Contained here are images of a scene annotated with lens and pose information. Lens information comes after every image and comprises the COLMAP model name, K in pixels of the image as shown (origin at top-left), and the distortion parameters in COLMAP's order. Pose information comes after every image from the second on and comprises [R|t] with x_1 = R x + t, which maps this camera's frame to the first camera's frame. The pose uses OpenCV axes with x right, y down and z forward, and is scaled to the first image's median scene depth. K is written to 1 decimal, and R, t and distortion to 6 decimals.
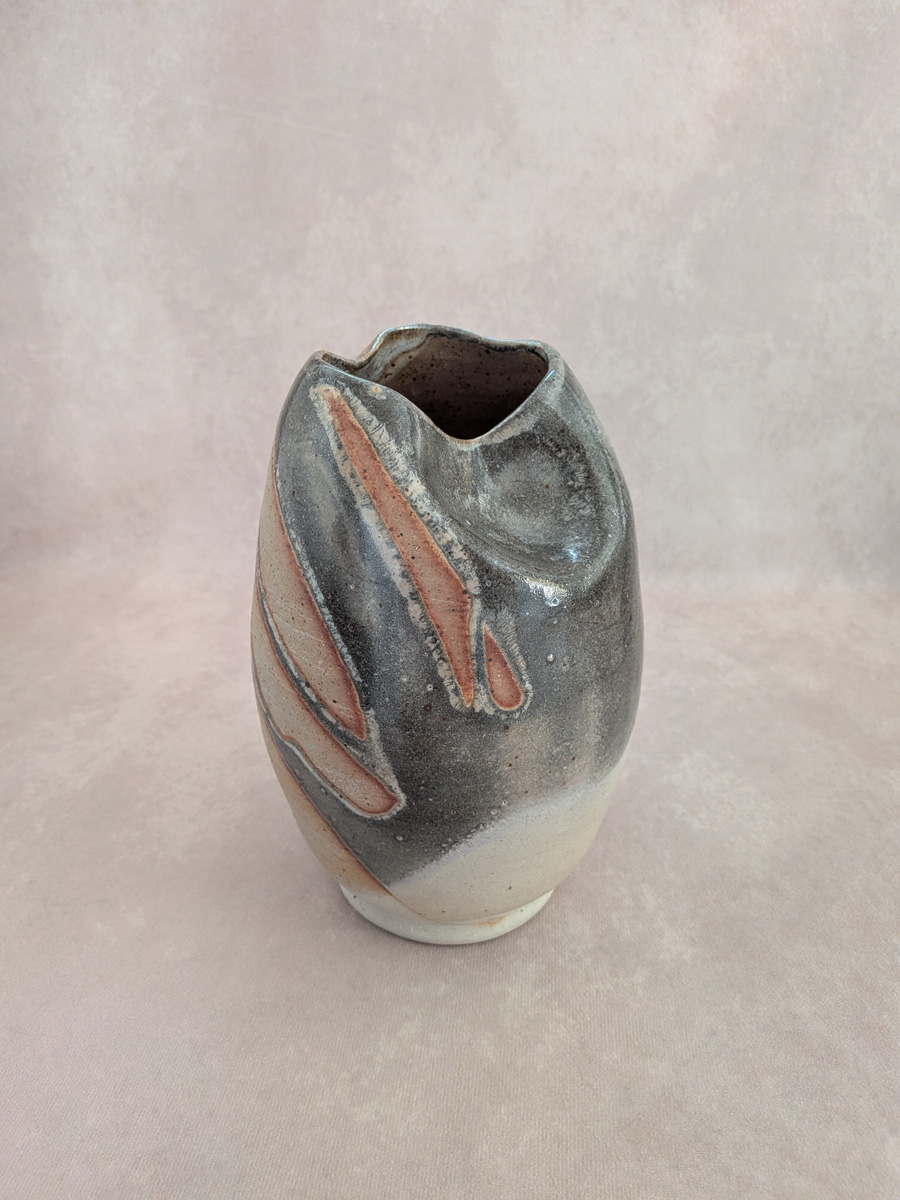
lens RADIAL K [[833.3, 0, 442.4], [0, 833.3, 601.3], [0, 0, 1]] dist [-0.018444, -0.003833]
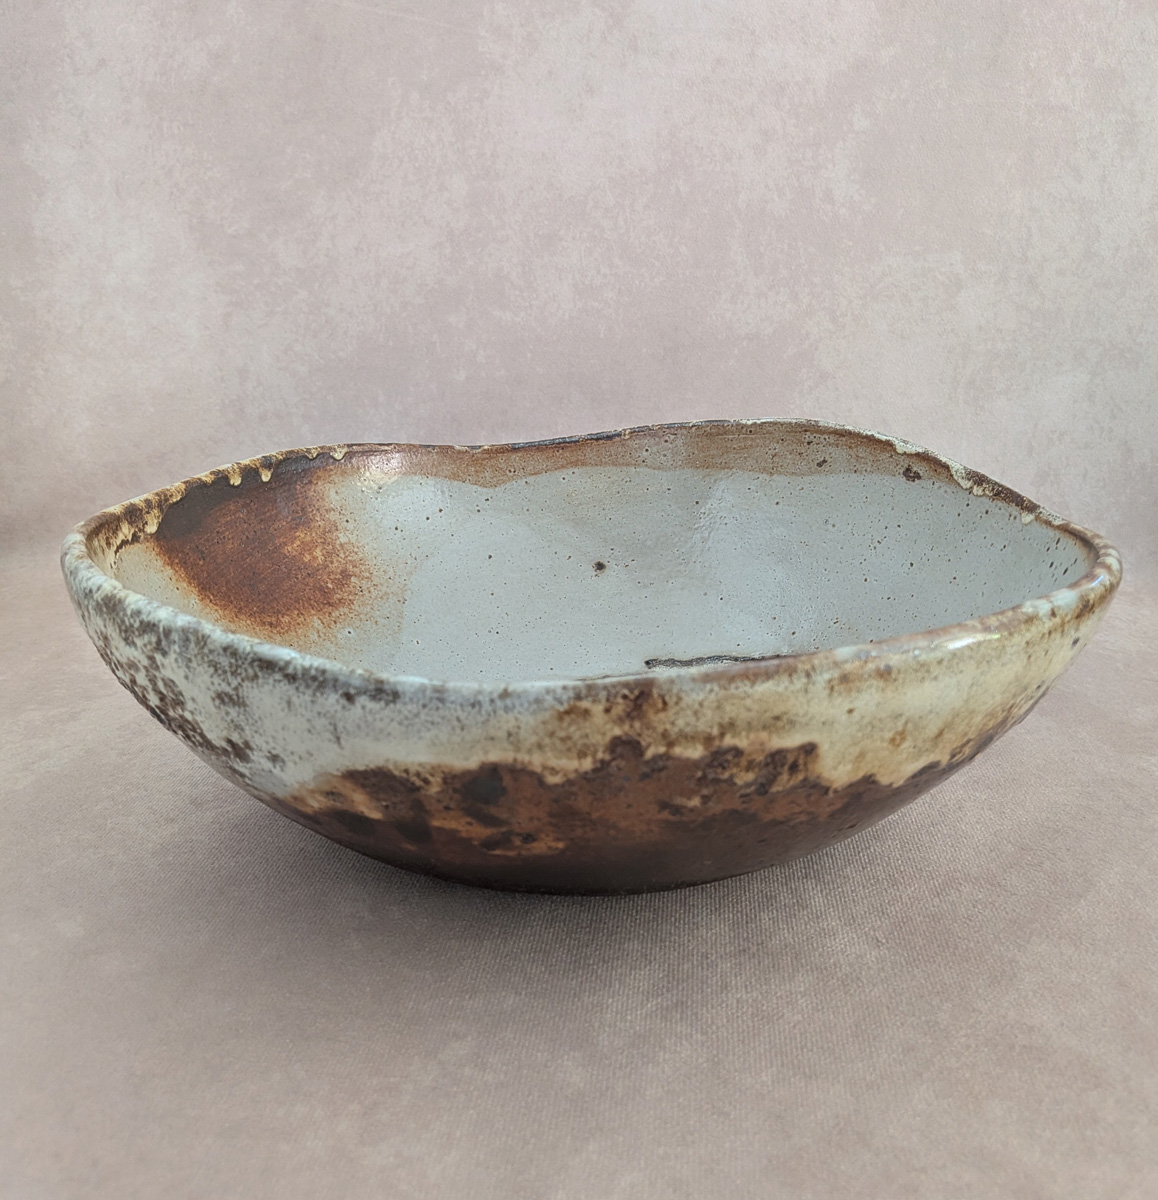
lens RADIAL K [[1064.7, 0, 586.4], [0, 1064.7, 598.7], [0, 0, 1]] dist [0.005204, -0.023167]
pose [[0.999917, -0.006571, 0.011074, 0.029662], [0.008050, 0.990213, -0.139332, 0.143068], [-0.010051, 0.139410, 0.990184, 0.050513]]
